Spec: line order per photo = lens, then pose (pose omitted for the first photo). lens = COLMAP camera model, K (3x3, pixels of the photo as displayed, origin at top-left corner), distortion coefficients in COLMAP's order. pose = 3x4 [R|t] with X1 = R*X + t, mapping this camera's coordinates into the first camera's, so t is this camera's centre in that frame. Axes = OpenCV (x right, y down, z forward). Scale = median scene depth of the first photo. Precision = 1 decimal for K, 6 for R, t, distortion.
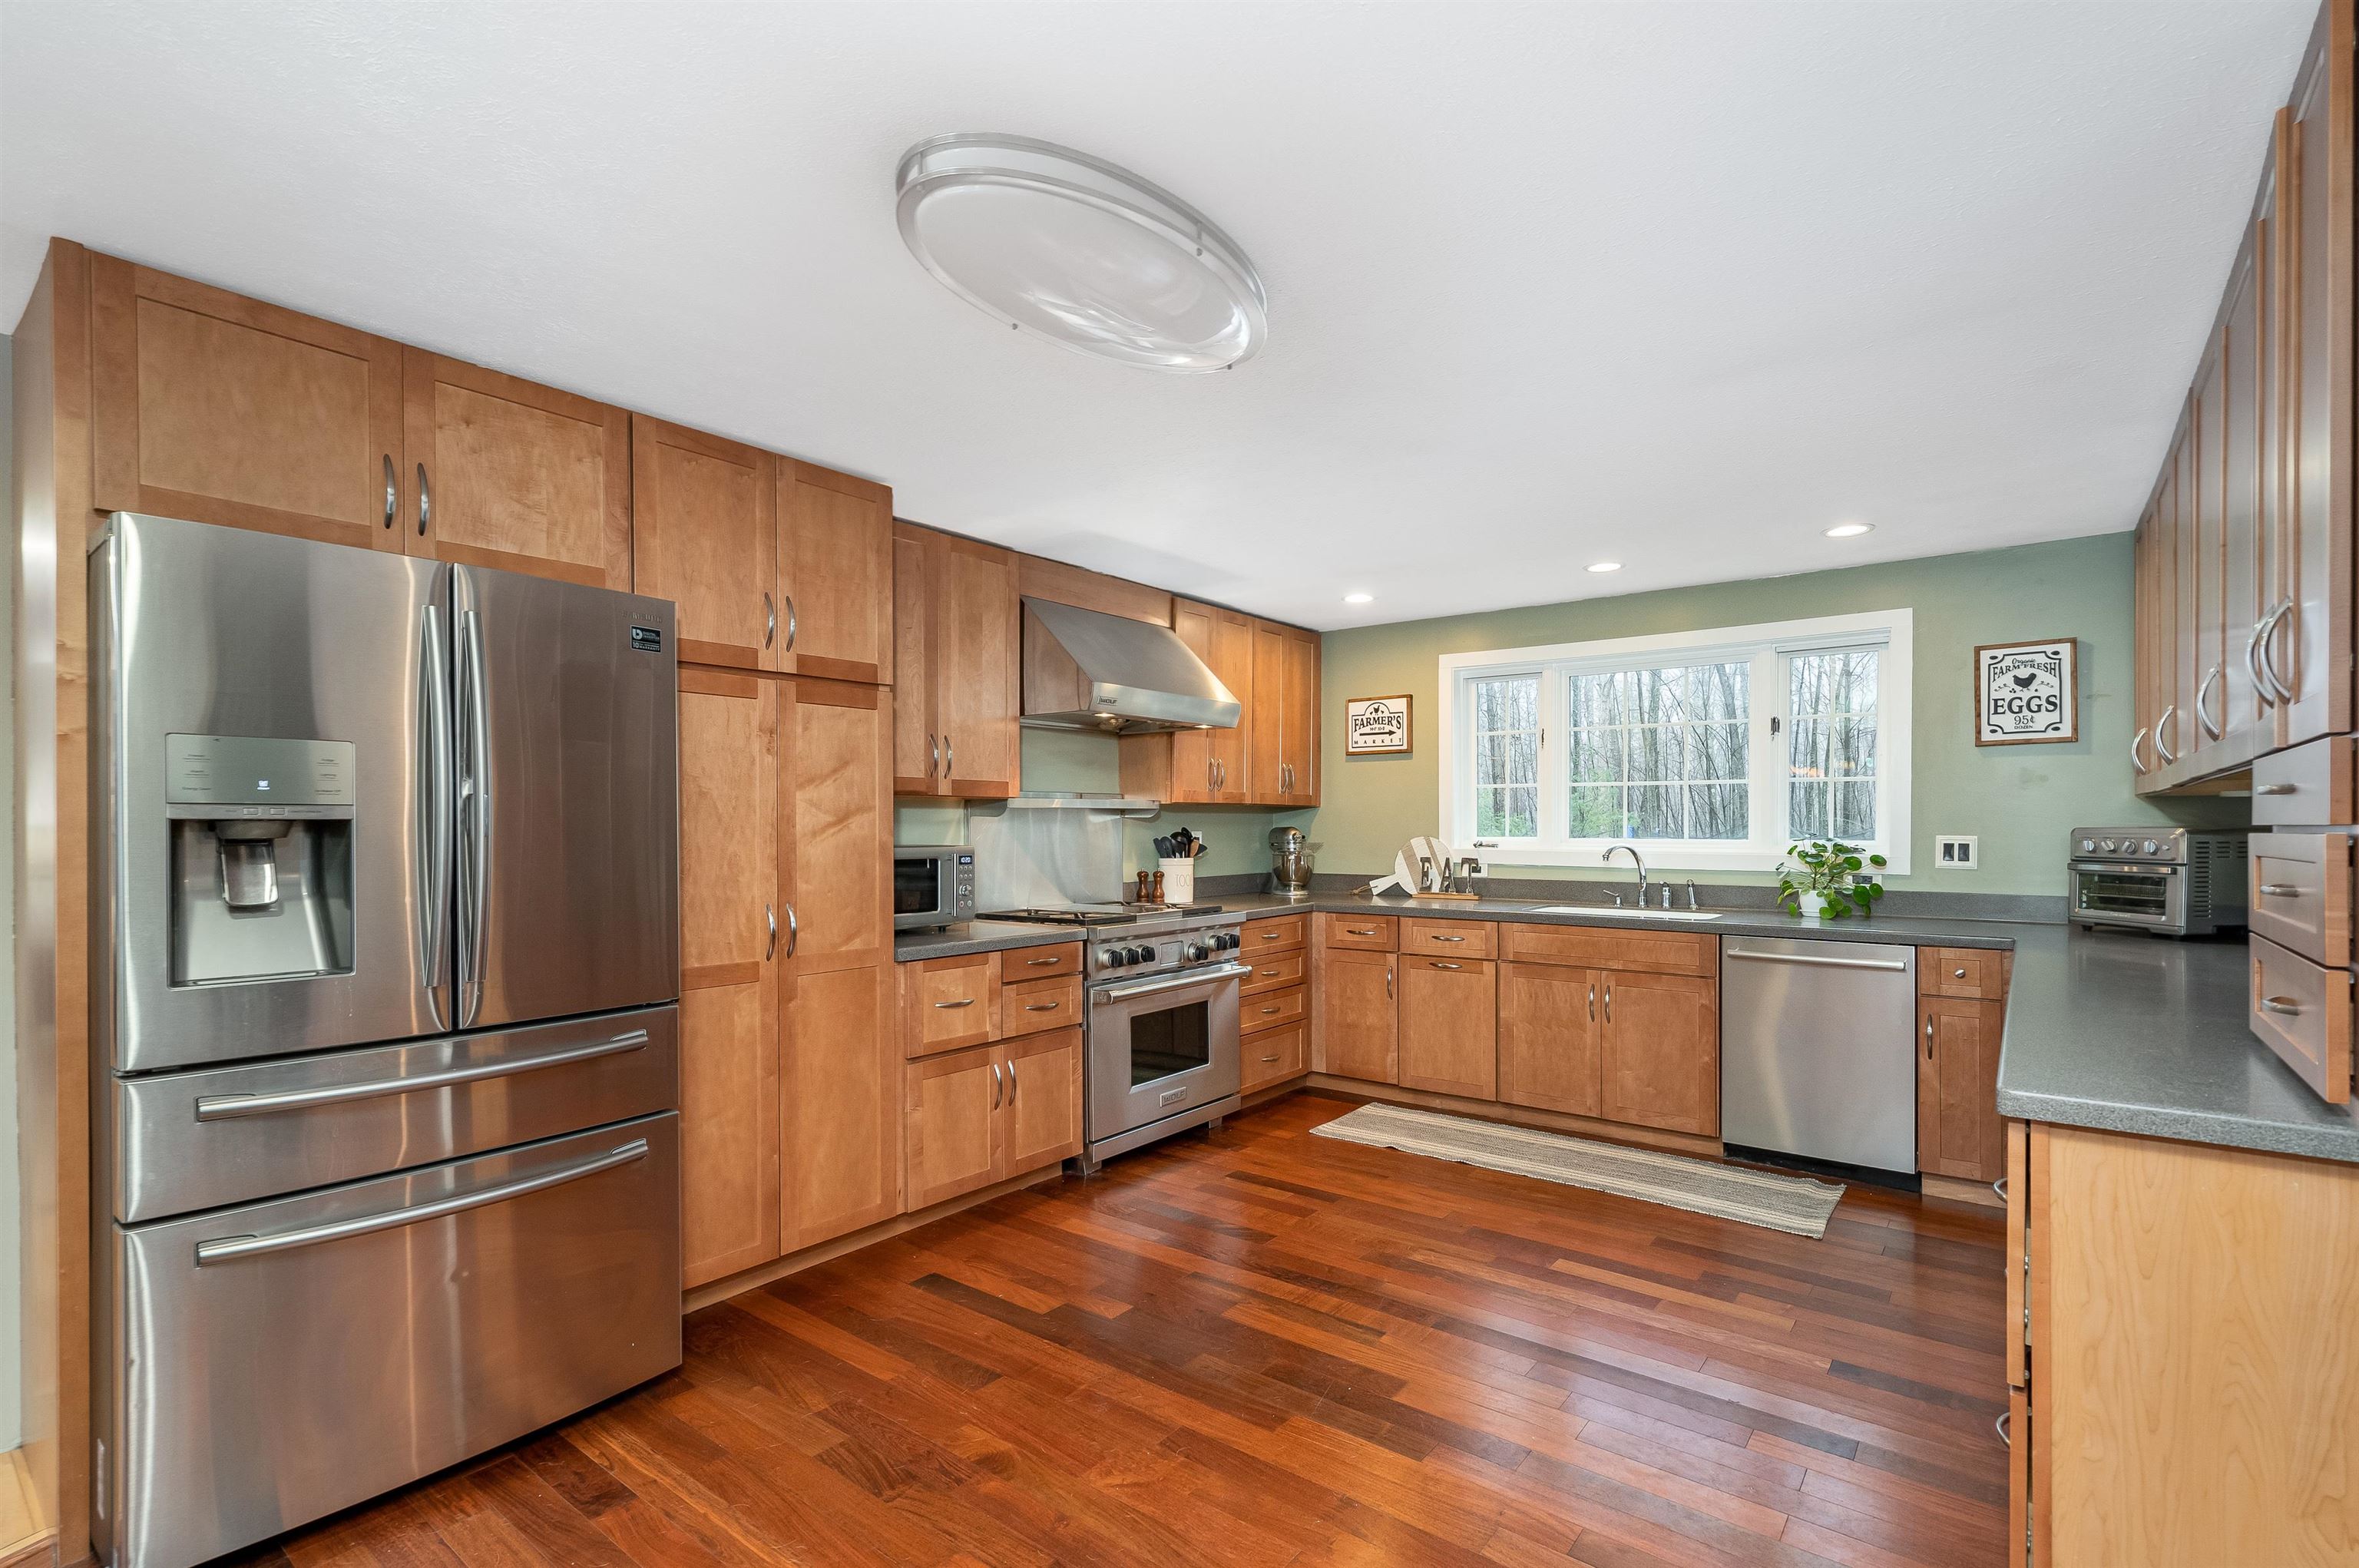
lens RADIAL K [[1081.8, 0, 1179.8], [0, 1081.8, 827.0], [0, 0, 1]] dist [-0.000469, 0.000052]
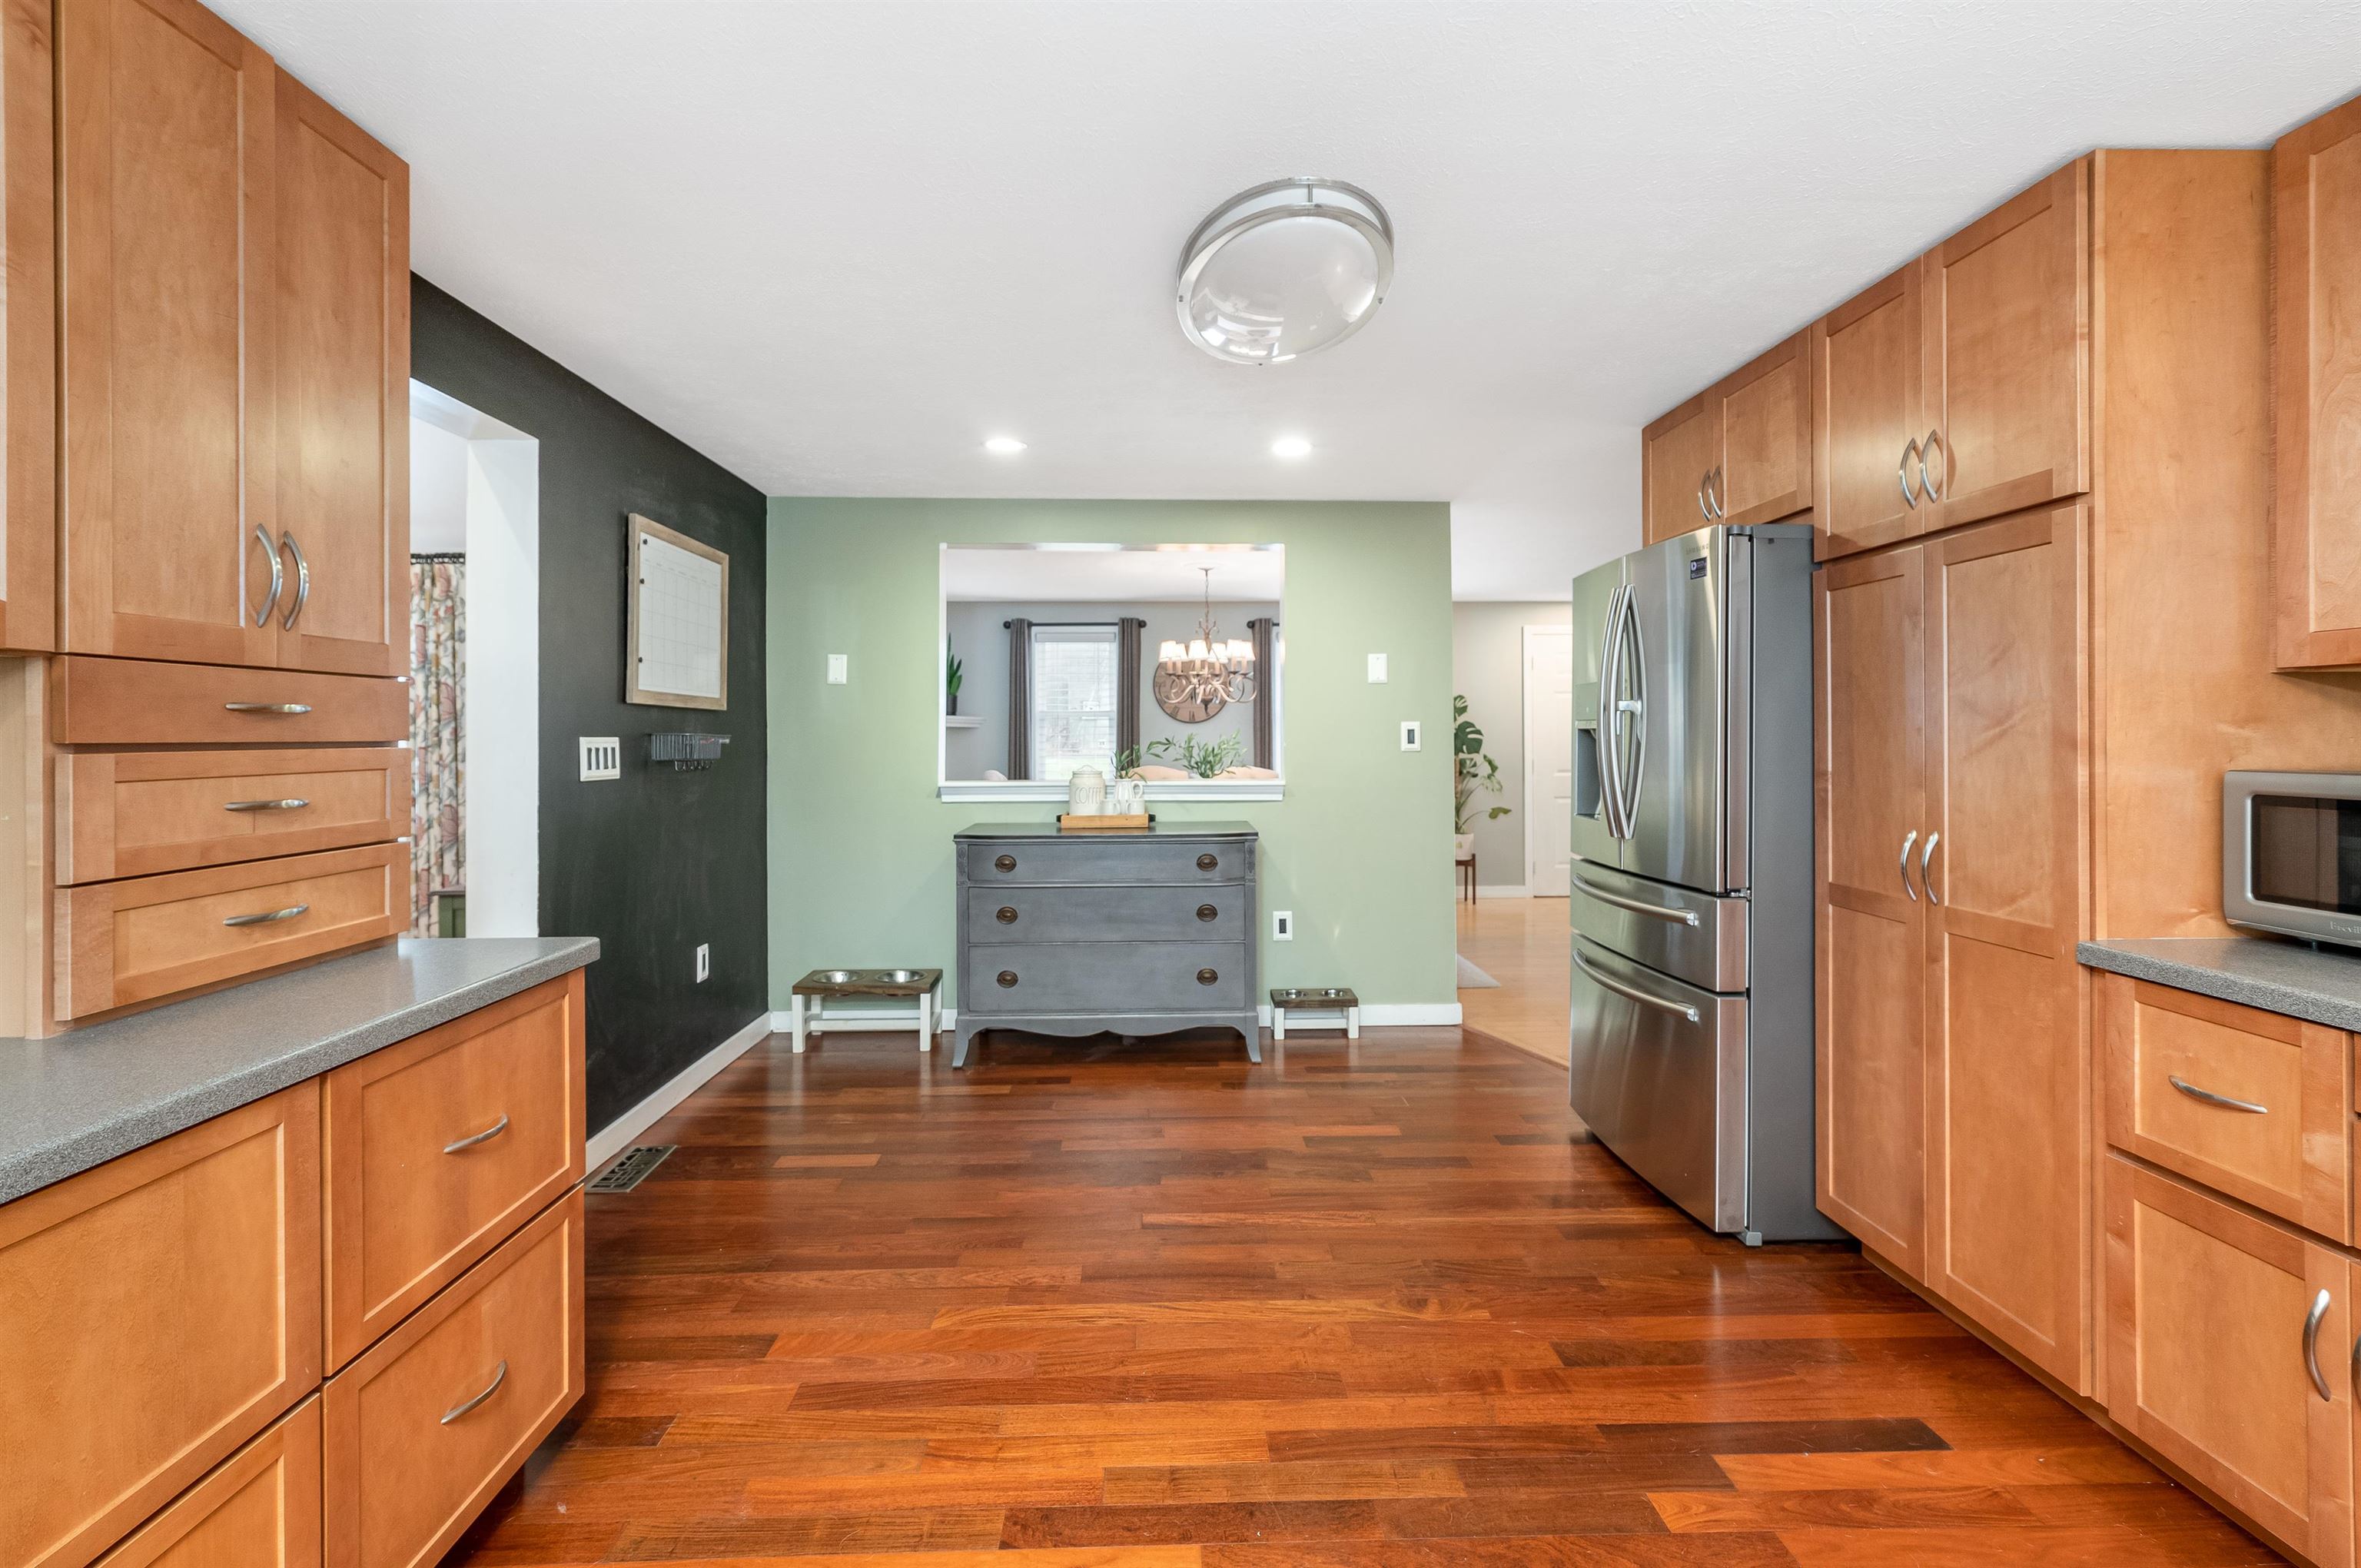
lens RADIAL K [[1087.1, 0, 1182.9], [0, 1087.1, 735.0], [0, 0, 1]] dist [-0.000142, 0.000019]
pose [[-0.766561, 0.005996, -0.642143, 0.370445], [0.004560, 0.999982, 0.003894, -0.002235], [0.642155, 0.000057, -0.766575, 0.868083]]
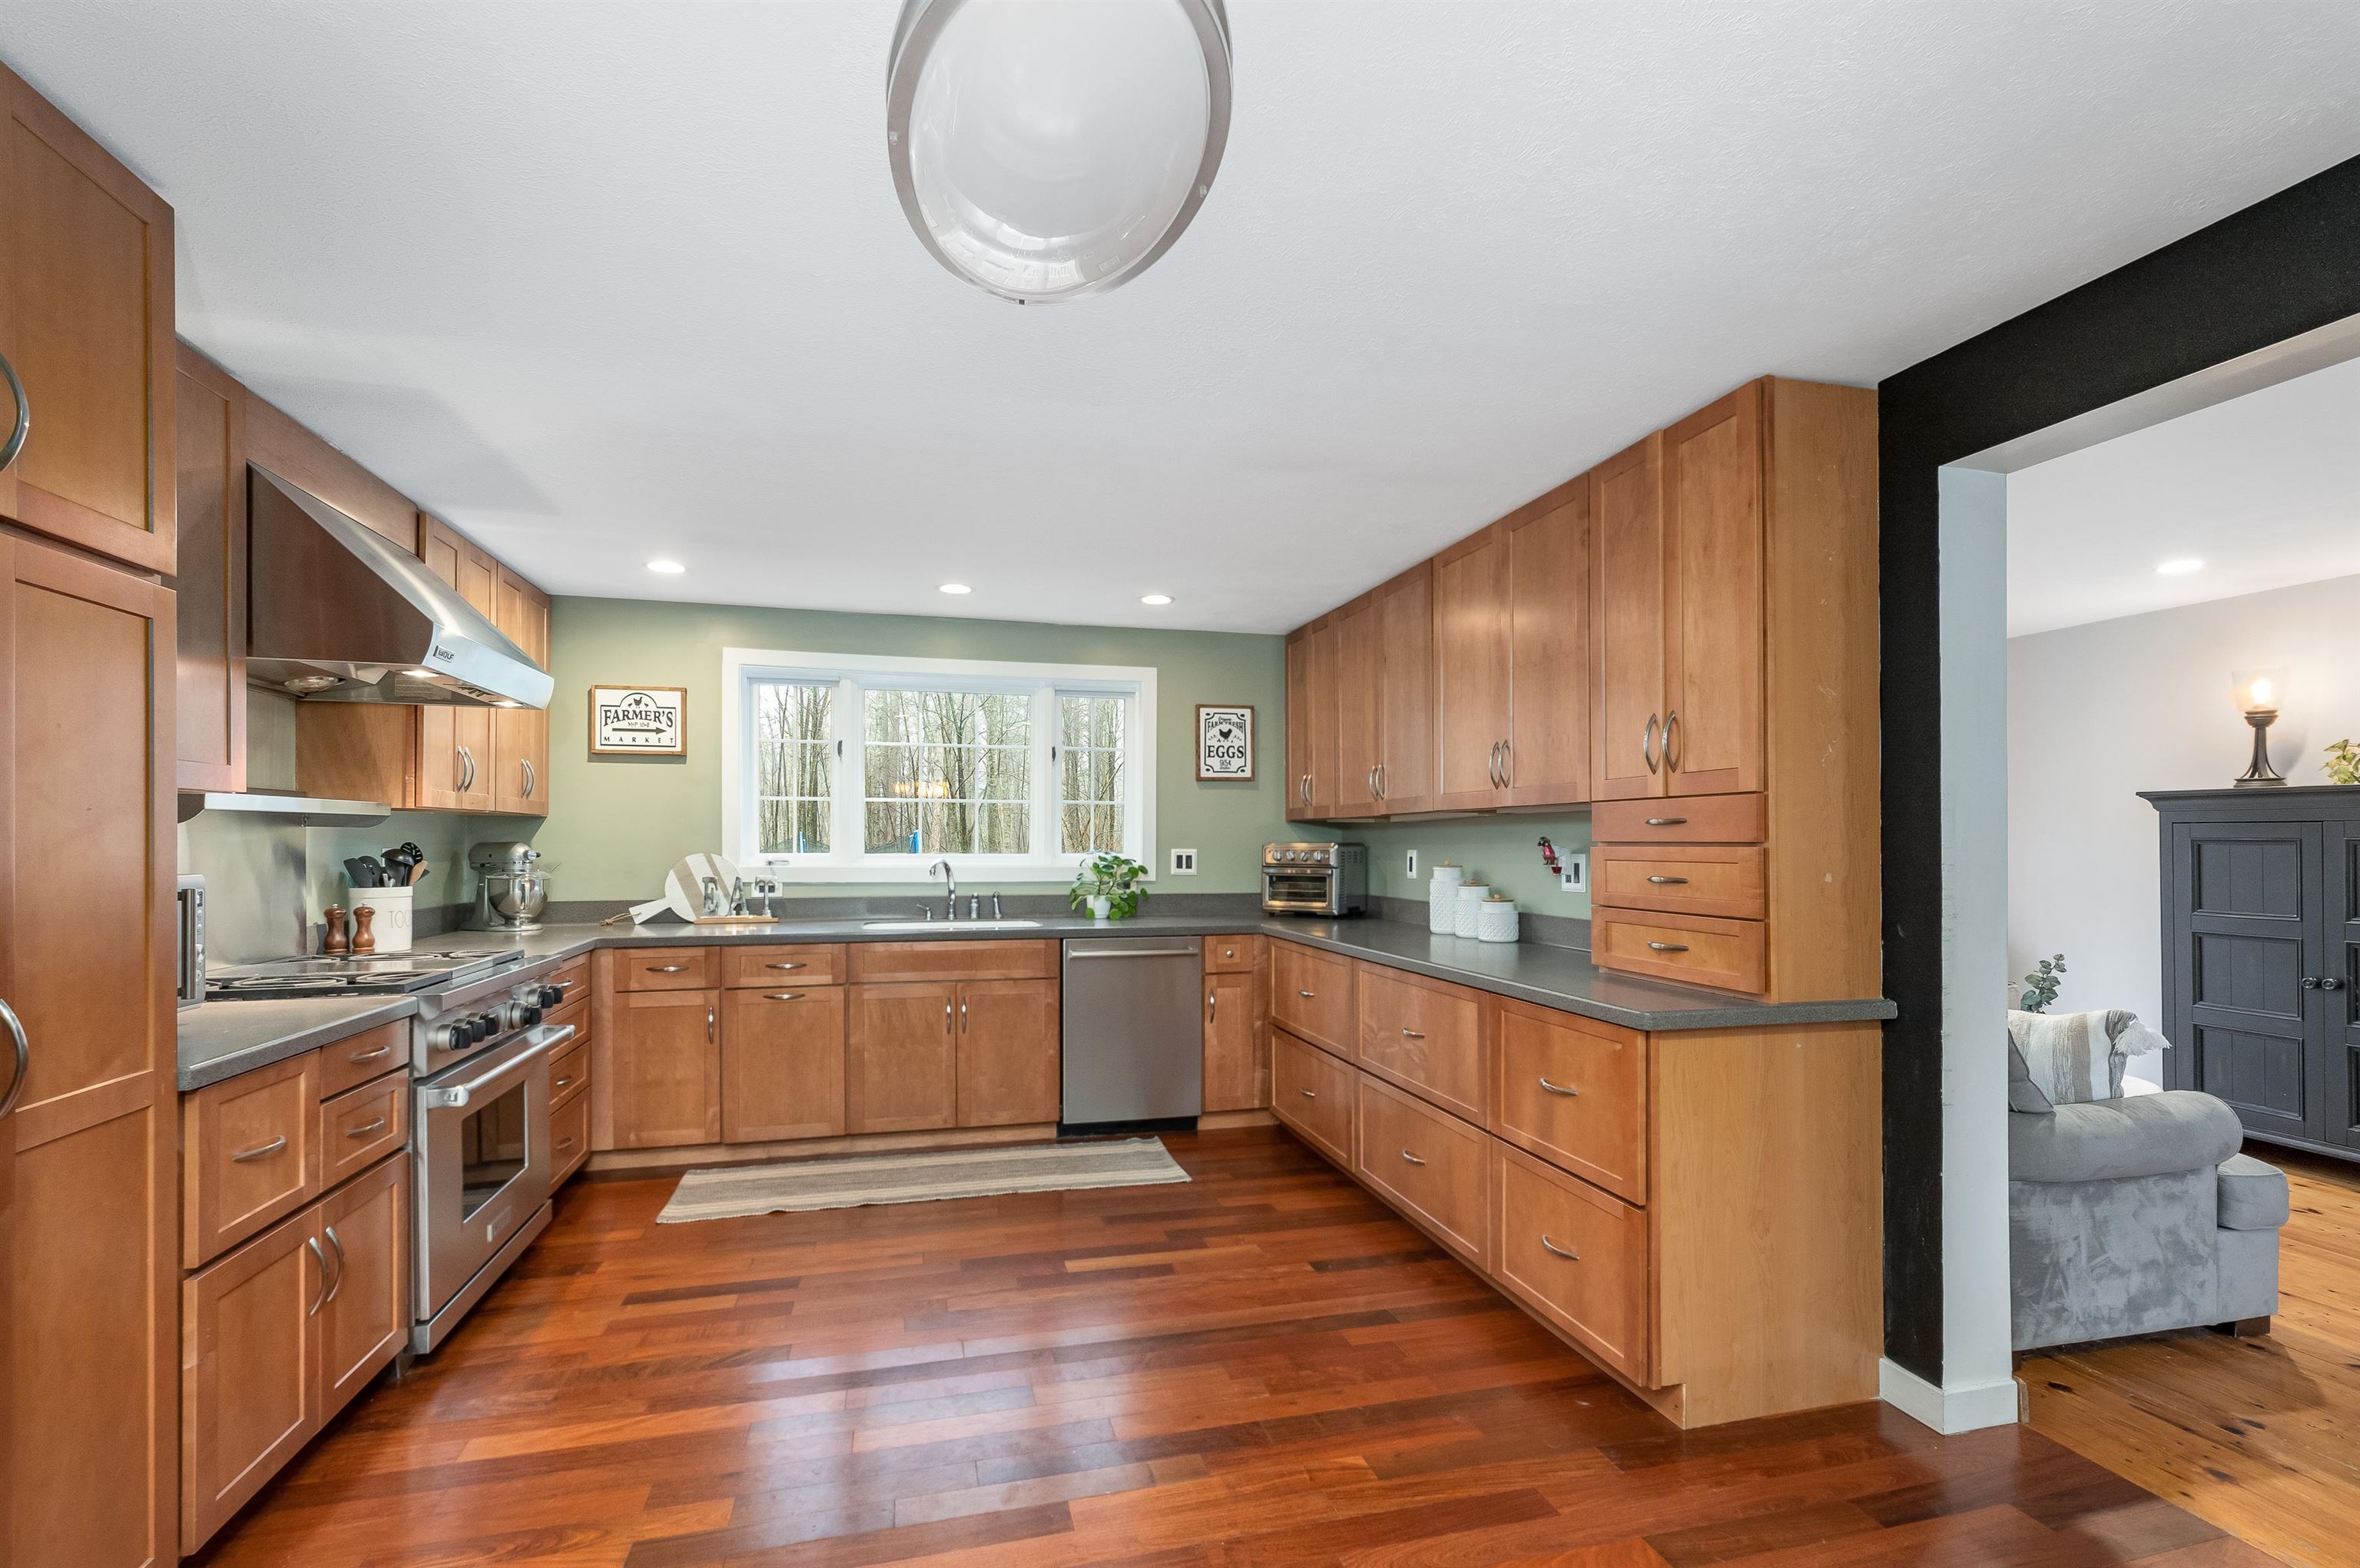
lens RADIAL K [[1078.5, 0, 1184.1], [0, 1078.5, 840.1], [0, 0, 1]] dist [0.001329, 0.000482]
pose [[0.601934, 0.003023, 0.798540, -0.295928], [0.000433, 0.999991, -0.004112, 0.002346], [-0.798546, 0.002821, 0.601927, 0.215321]]
